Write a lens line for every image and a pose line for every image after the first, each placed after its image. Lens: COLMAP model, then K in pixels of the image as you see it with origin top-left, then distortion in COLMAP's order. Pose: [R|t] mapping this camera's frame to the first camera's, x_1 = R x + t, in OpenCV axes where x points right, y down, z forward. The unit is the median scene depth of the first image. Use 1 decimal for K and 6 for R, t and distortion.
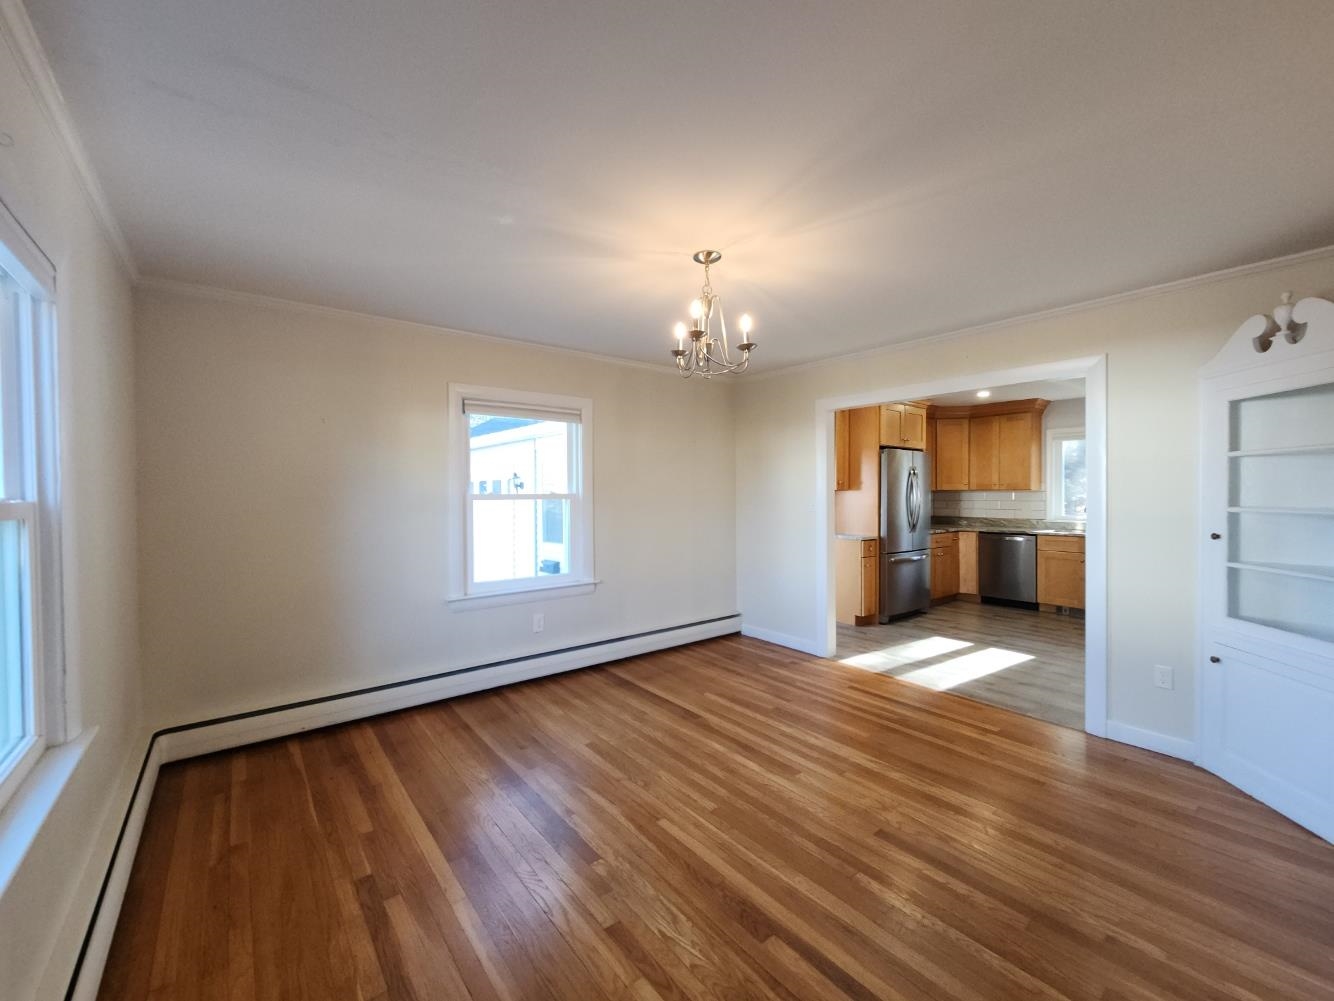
lens RADIAL K [[549.7, 0, 662.0], [0, 549.7, 499.8], [0, 0, 1]] dist [0.003456, -0.002908]
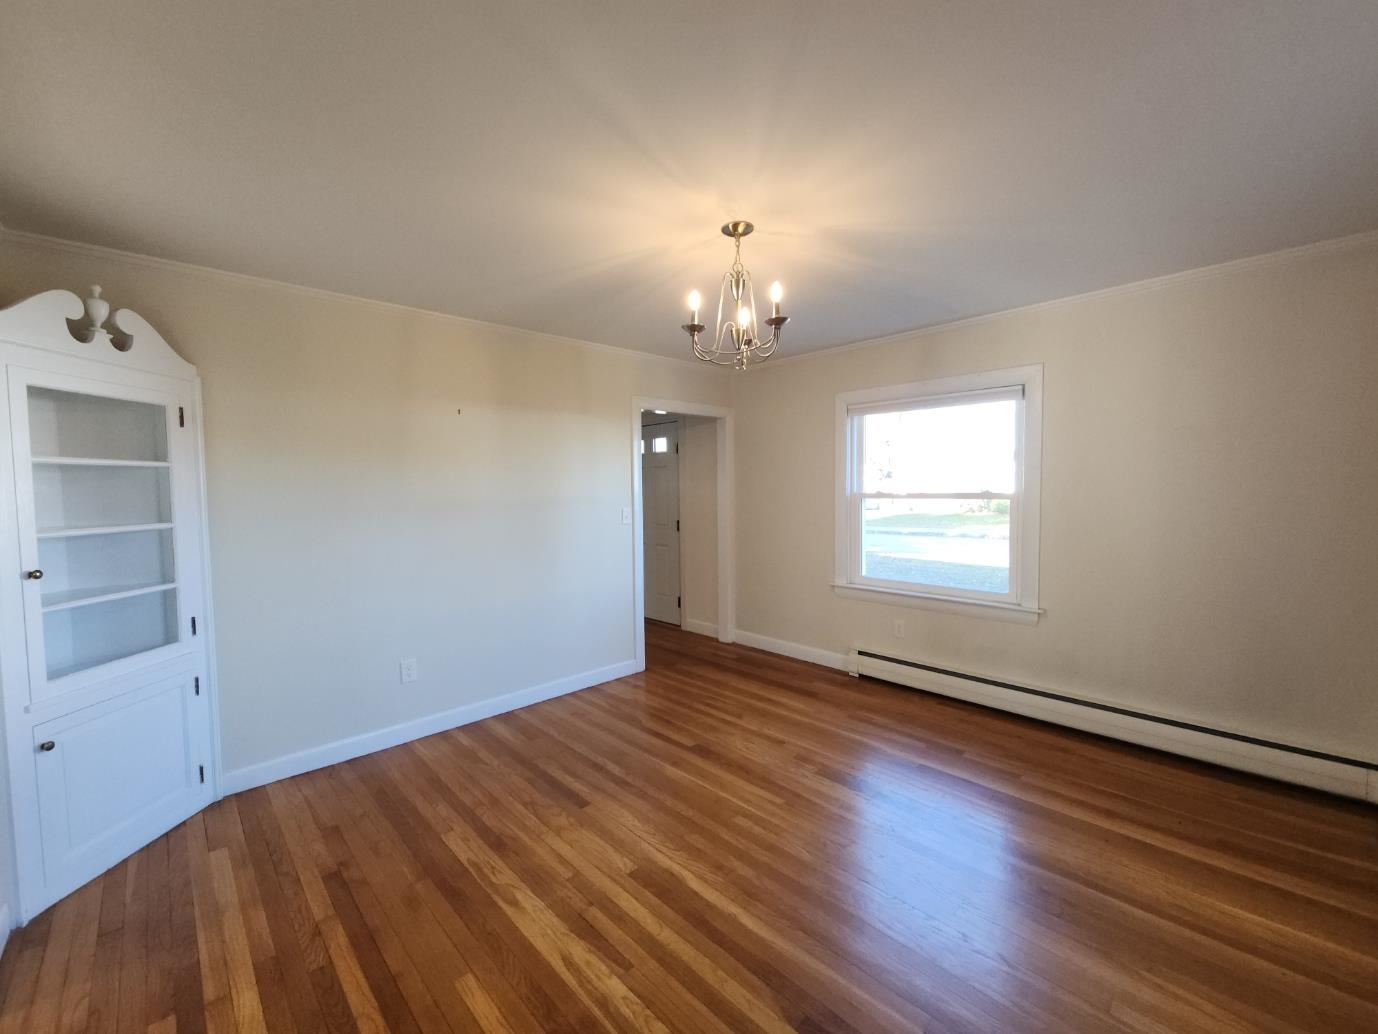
lens RADIAL K [[567.9, 0, 683.0], [0, 567.9, 517.0], [0, 0, 1]] dist [0.003456, -0.002908]
pose [[-0.995502, 0.021361, -0.092302, 0.256364], [0.015434, 0.997802, 0.064451, -0.041861], [0.093476, 0.062736, -0.993643, 1.862893]]
